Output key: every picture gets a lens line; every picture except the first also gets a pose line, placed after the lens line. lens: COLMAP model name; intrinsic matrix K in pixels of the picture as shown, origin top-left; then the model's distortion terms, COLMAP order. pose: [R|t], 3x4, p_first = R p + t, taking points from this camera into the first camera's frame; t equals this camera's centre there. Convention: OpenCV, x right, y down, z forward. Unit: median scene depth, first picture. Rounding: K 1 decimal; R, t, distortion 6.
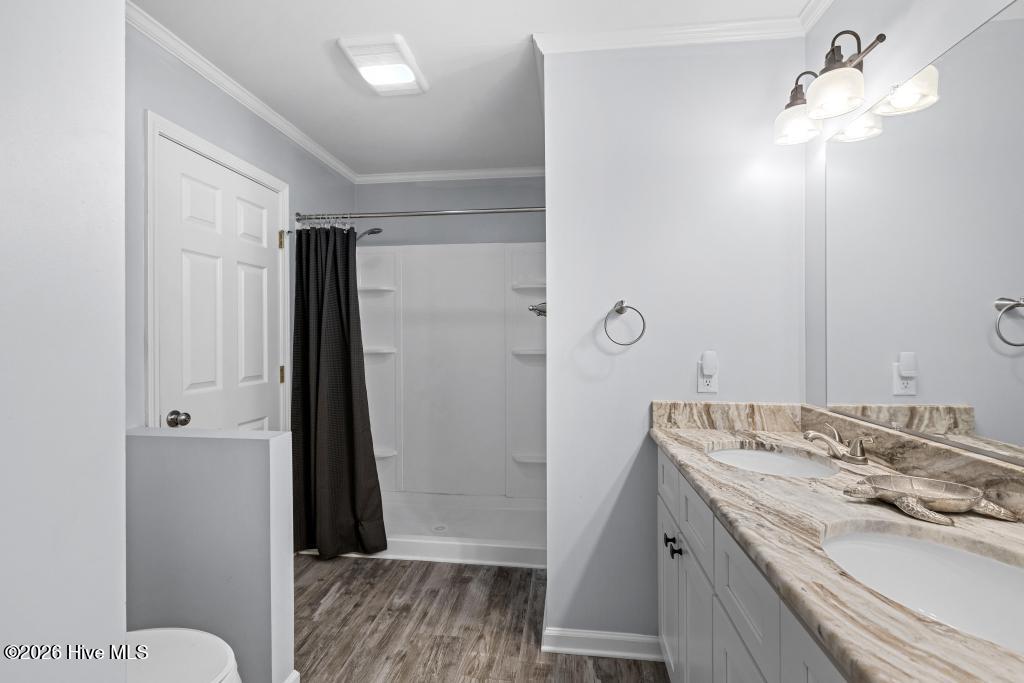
lens RADIAL K [[466.4, 0, 512.1], [0, 466.4, 337.9], [0, 0, 1]] dist [0.002053, -0.000664]
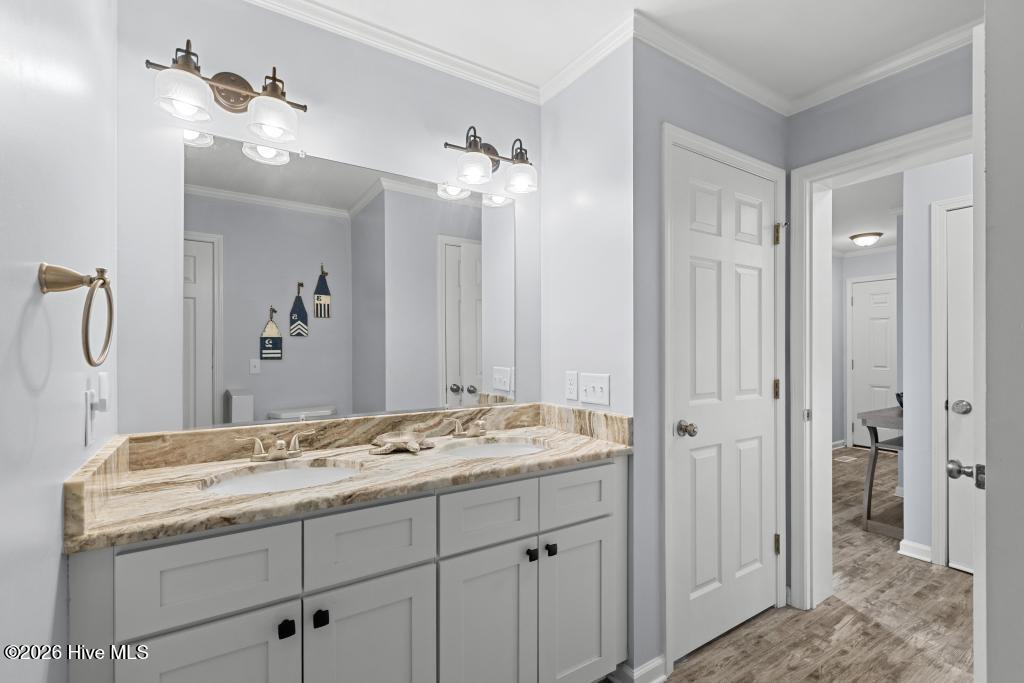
lens RADIAL K [[466.4, 0, 513.3], [0, 466.4, 346.1], [0, 0, 1]] dist [0.002053, -0.000664]
pose [[-0.637392, 0.001940, 0.770537, -0.611902], [0.003651, 0.999993, 0.000503, -0.005446], [-0.770531, 0.003134, -0.637395, 1.607786]]
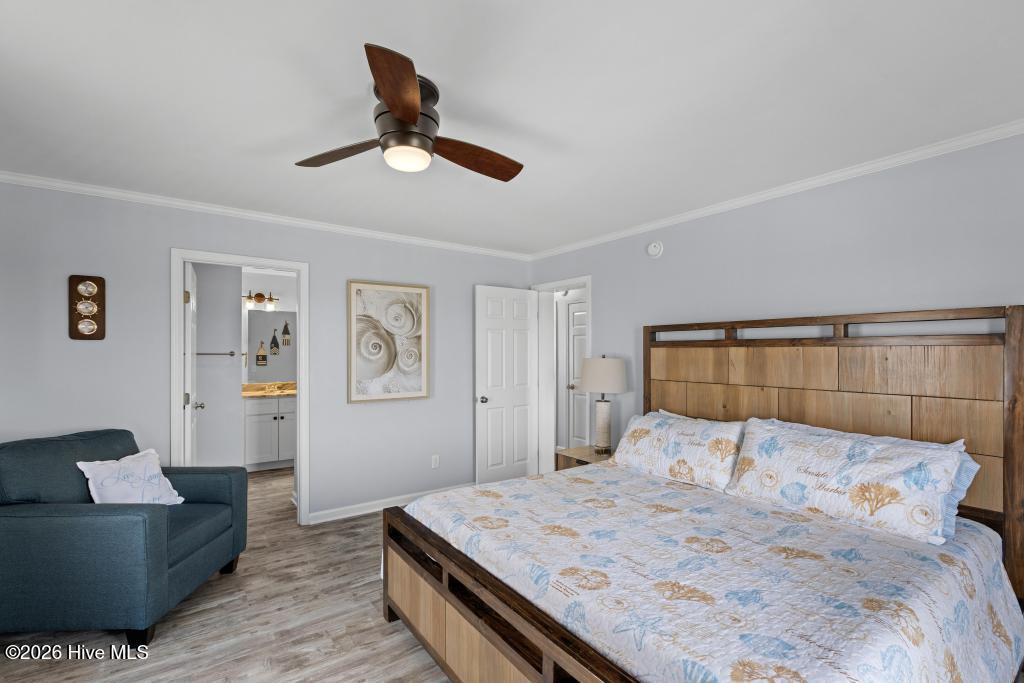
lens RADIAL K [[466.4, 0, 513.4], [0, 466.4, 343.5], [0, 0, 1]] dist [0.002053, -0.000664]
pose [[-0.676162, 0.017645, 0.736542, -4.874534], [0.013811, 0.999841, -0.011274, -0.120245], [-0.736624, 0.002550, -0.676298, 2.824427]]
